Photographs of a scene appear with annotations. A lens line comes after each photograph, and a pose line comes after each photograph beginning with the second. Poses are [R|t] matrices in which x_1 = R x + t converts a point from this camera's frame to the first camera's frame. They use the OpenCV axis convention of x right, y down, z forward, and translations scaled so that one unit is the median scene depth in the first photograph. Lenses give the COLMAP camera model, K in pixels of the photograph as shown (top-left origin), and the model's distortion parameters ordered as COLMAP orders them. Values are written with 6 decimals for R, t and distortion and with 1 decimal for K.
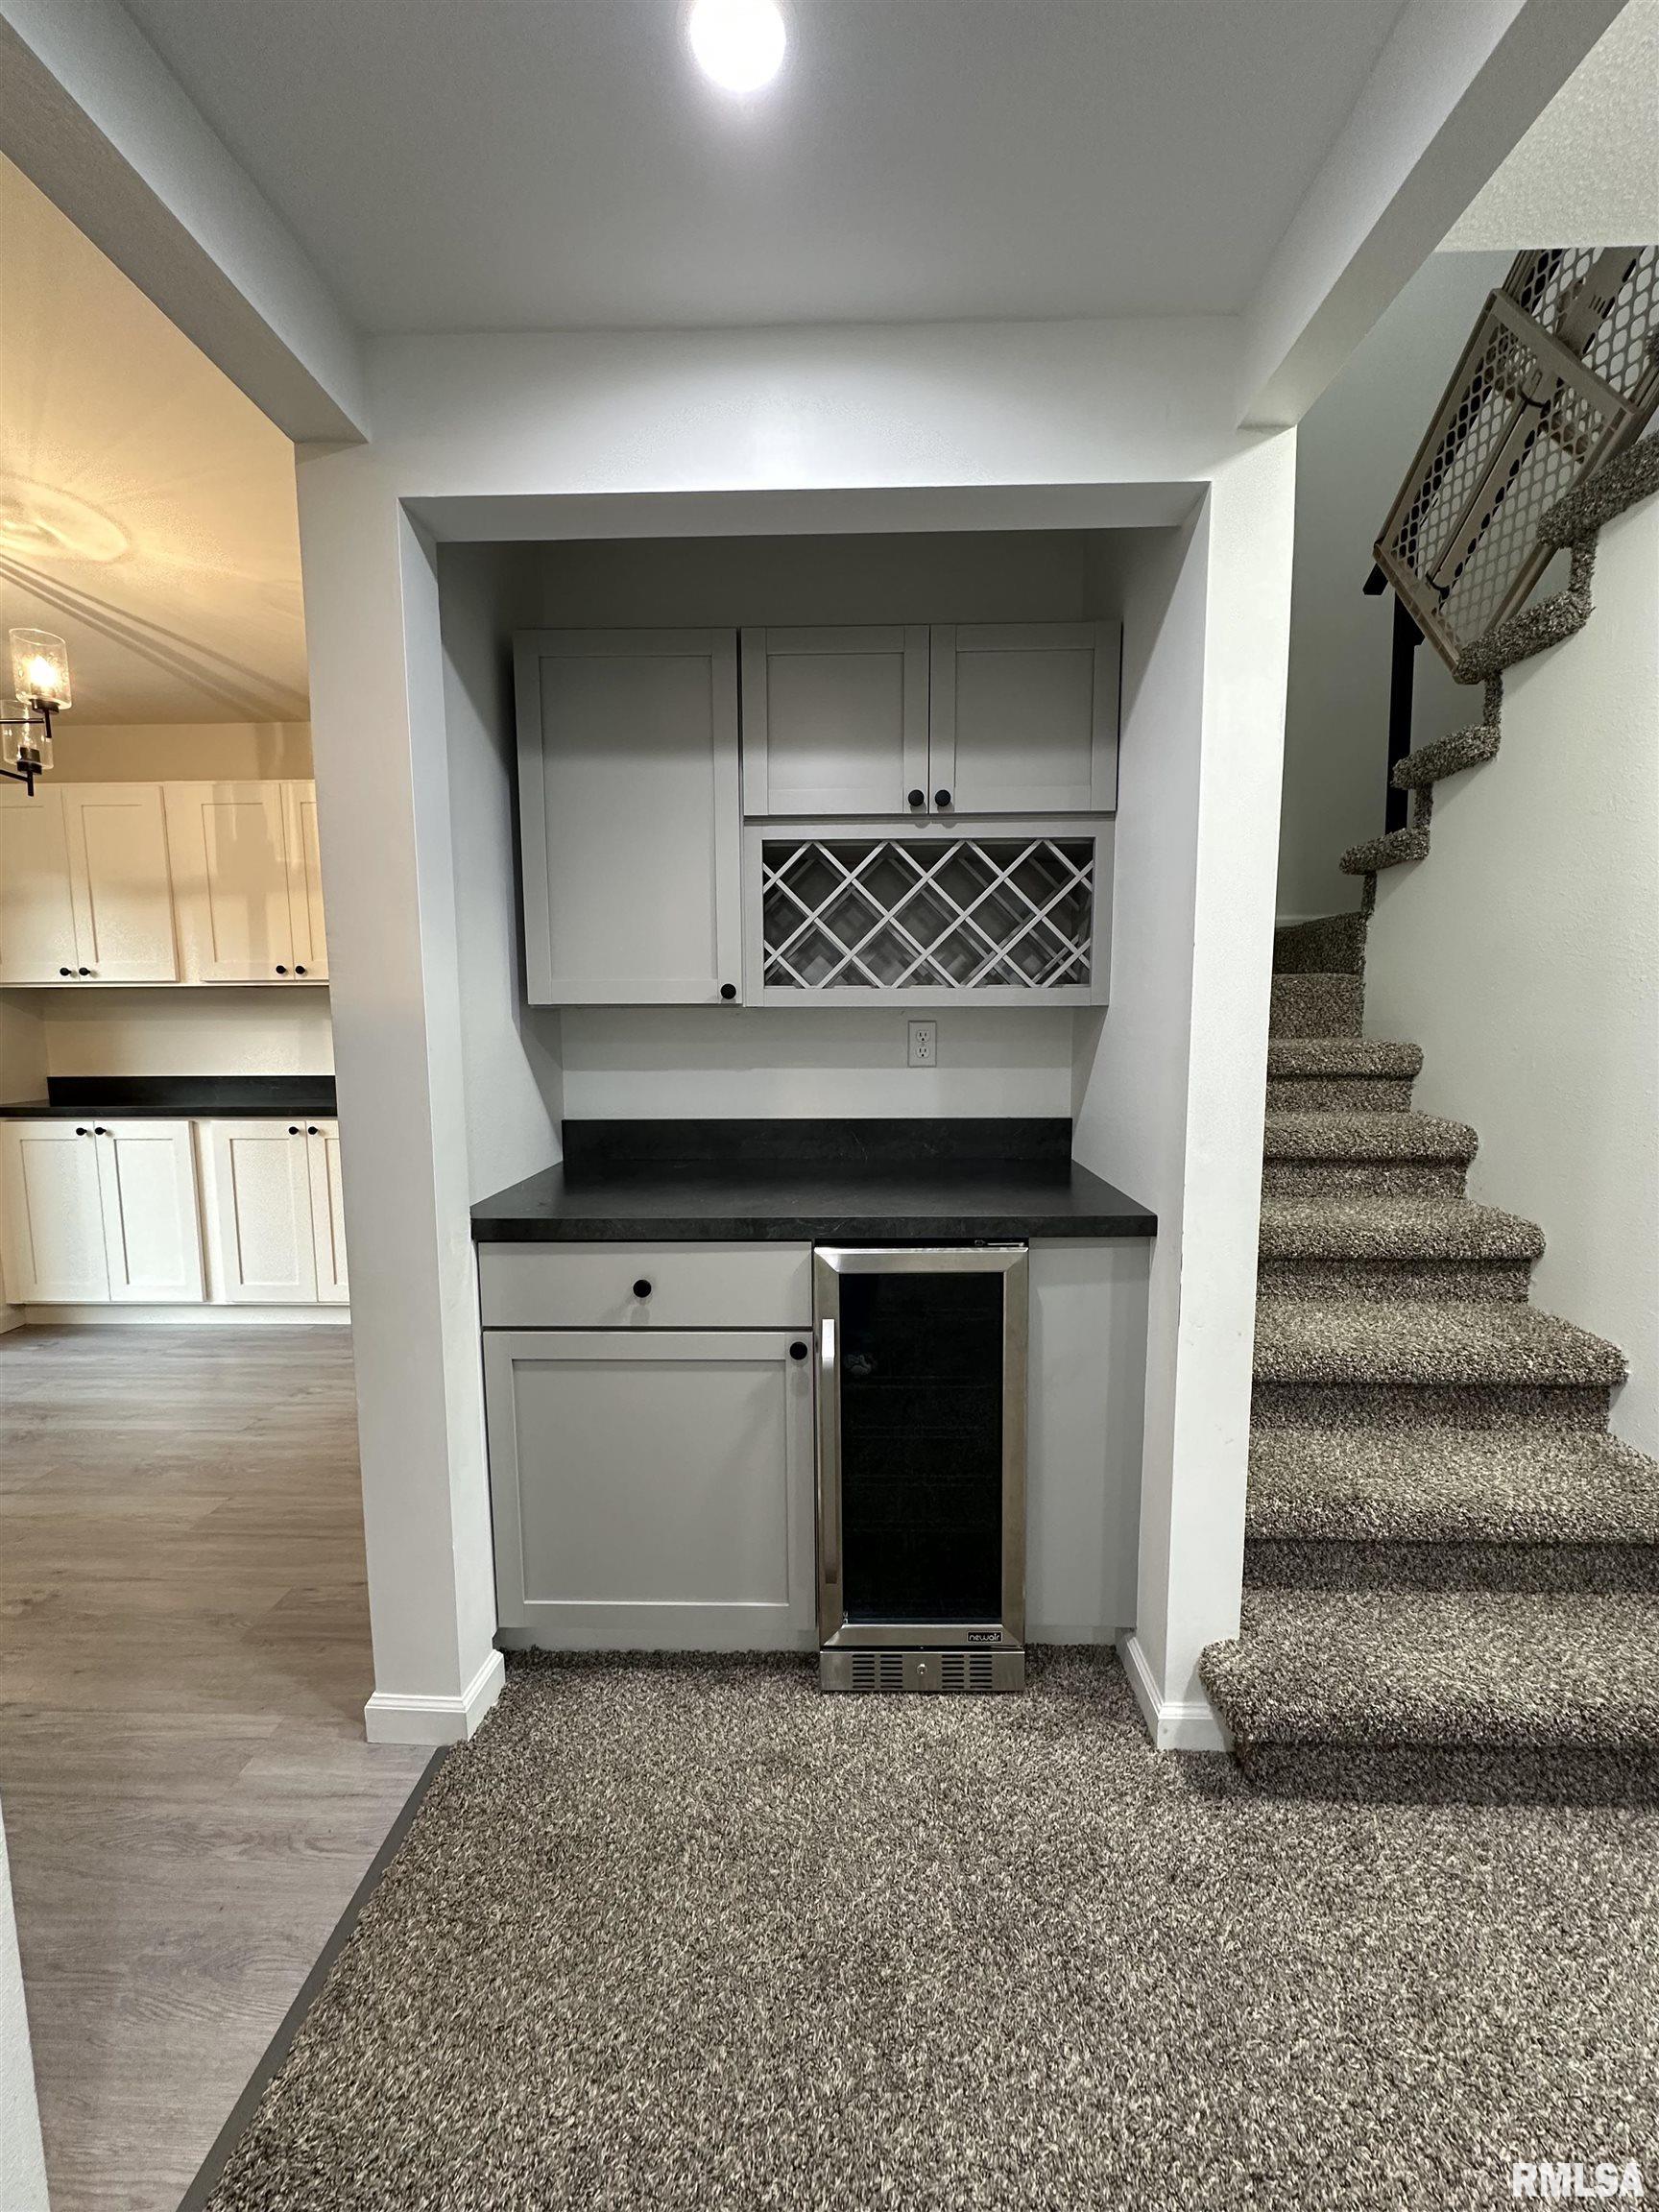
lens RADIAL K [[878.3, 0, 833.6], [0, 878.3, 1103.9], [0, 0, 1]] dist [-0.001555, 0.000801]
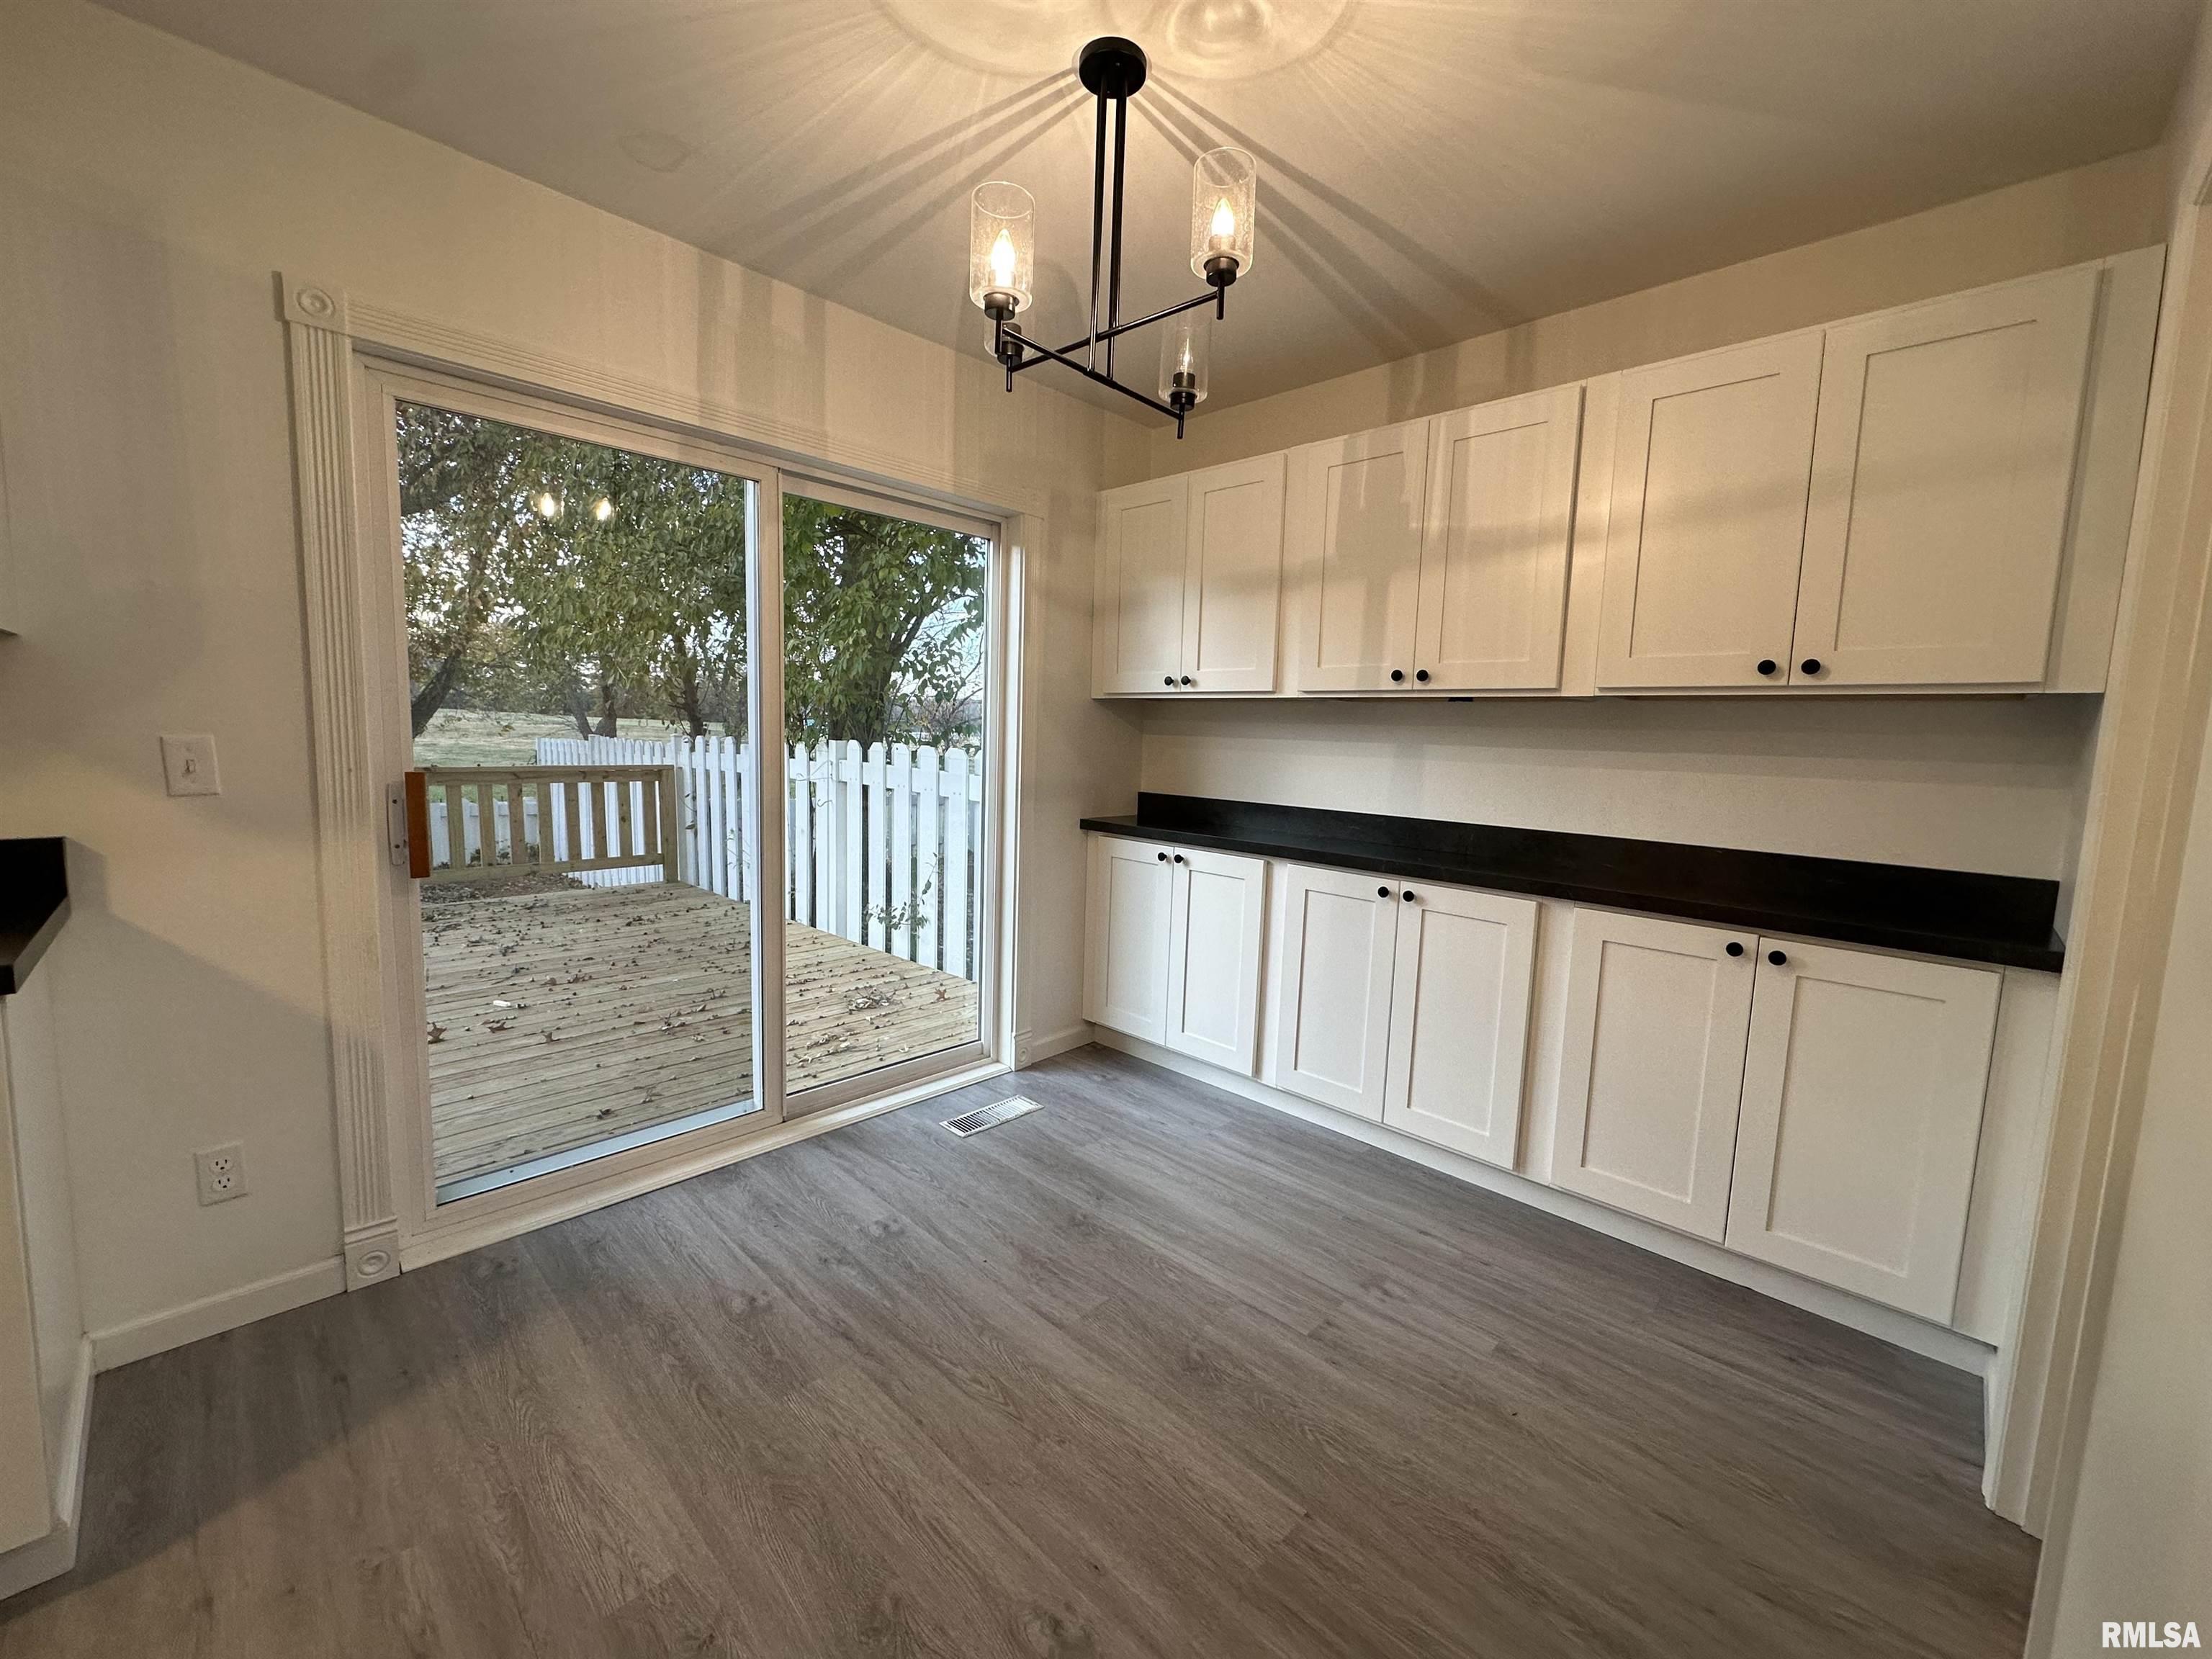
lens RADIAL K [[878.3, 0, 1108.0], [0, 878.3, 816.2], [0, 0, 1]] dist [-0.001555, 0.000801]
pose [[0.731285, 0.095917, -0.675294, -0.296692], [-0.110790, 0.993619, 0.021155, -0.024107], [0.673014, 0.059345, 0.737245, 0.297802]]
